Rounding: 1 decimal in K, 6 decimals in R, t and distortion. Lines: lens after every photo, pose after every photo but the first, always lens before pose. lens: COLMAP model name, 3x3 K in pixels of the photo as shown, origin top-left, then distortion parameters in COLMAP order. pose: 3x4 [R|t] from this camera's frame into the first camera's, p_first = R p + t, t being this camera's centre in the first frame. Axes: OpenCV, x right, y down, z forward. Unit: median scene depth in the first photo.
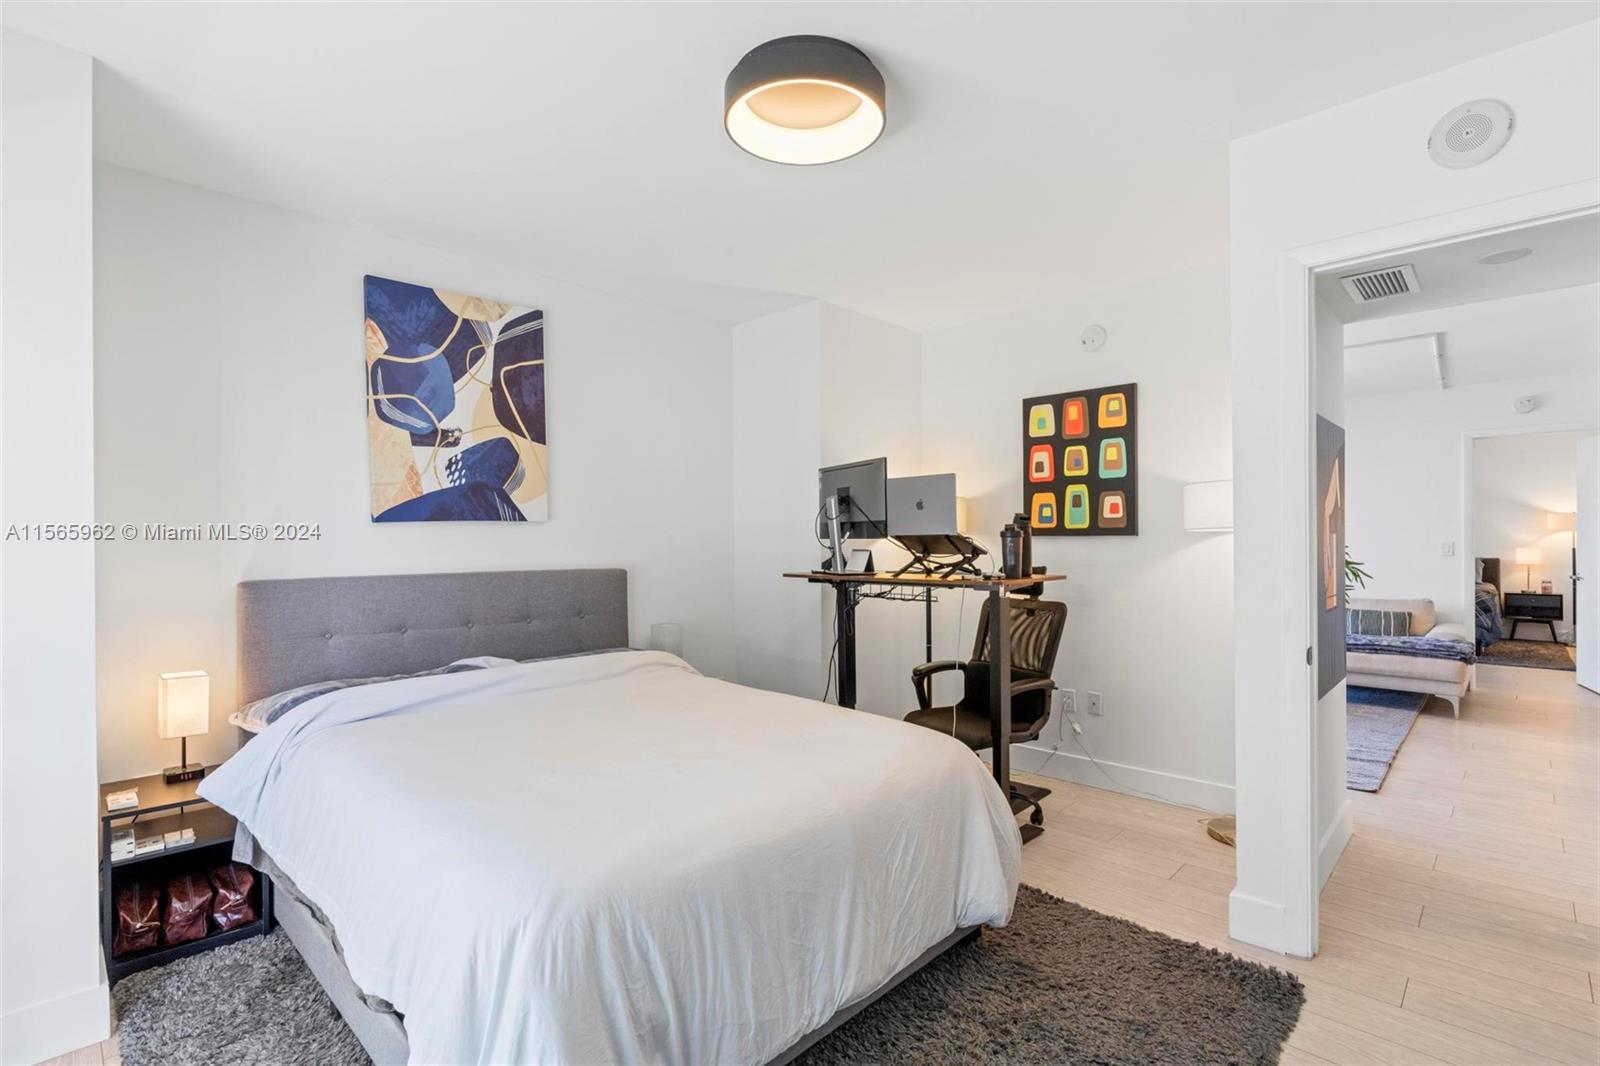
lens RADIAL K [[754.0, 0, 800.0], [0, 754.0, 533.0], [0, 0, 1]] dist [0.000650, 0.000114]
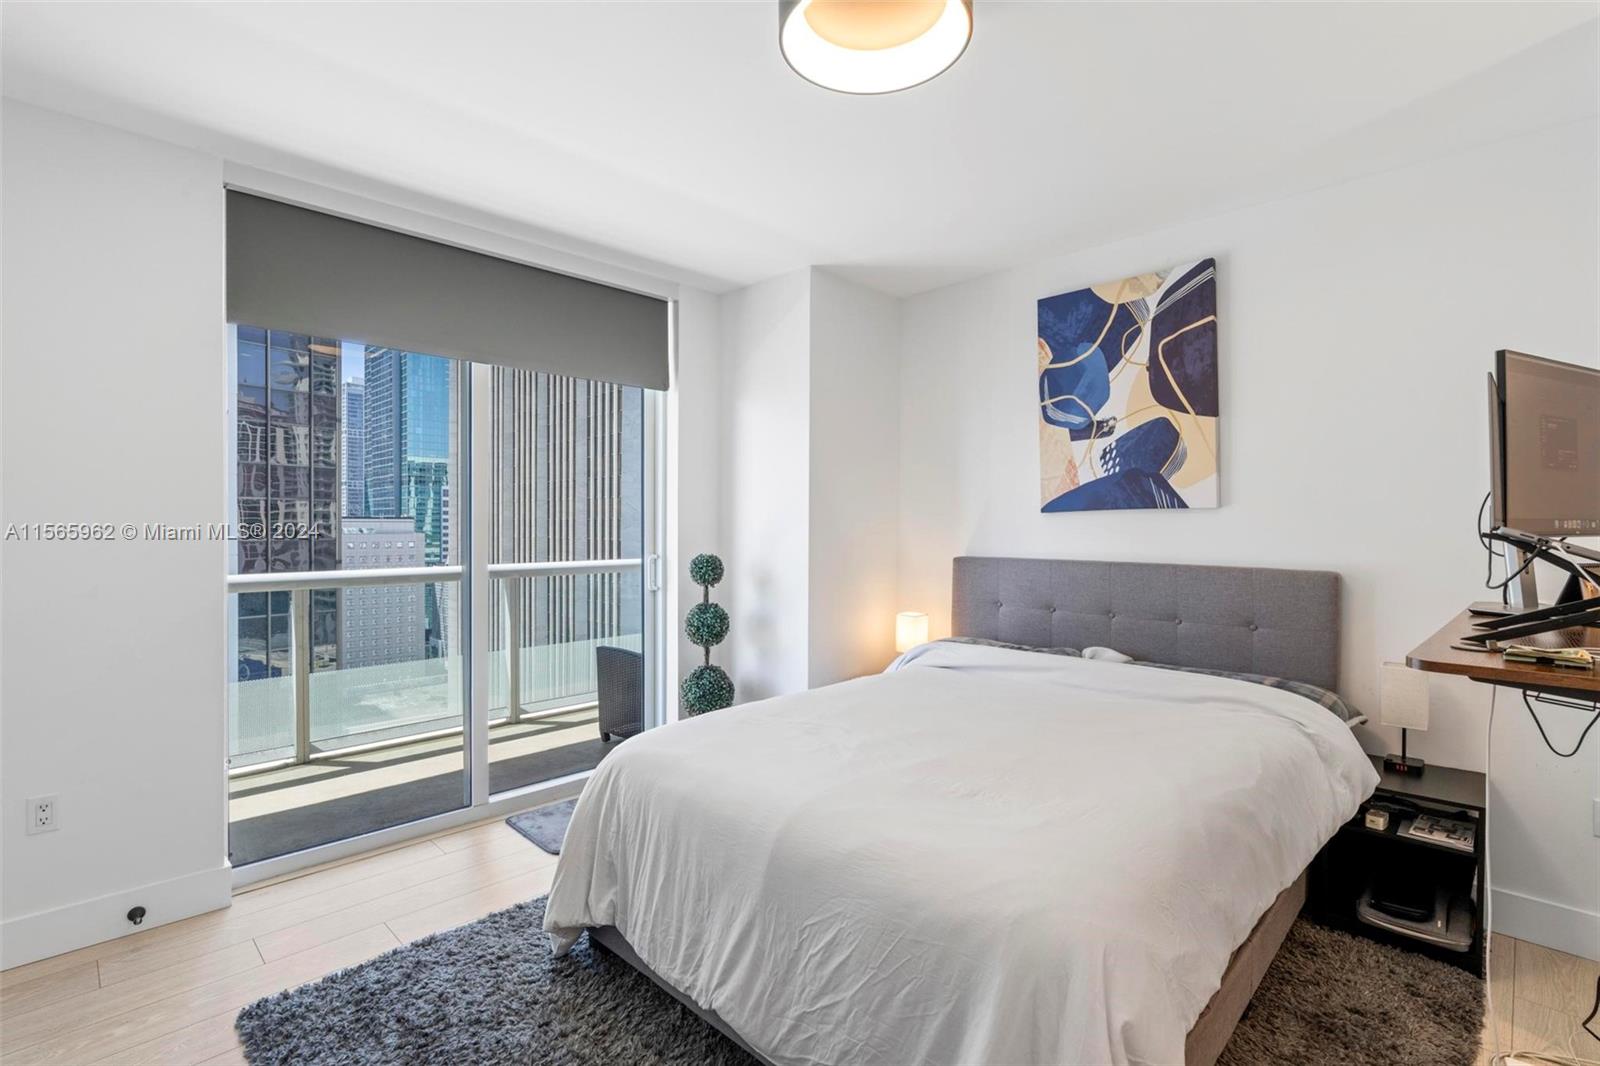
lens RADIAL K [[759.1, 0, 806.8], [0, 759.1, 523.8], [0, 0, 1]] dist [0.002020, 0.000701]
pose [[0.002898, -0.002094, -0.999994, 0.548038], [-0.000301, 0.999998, -0.002095, 0.004566], [0.999996, 0.000308, 0.002897, 0.591848]]
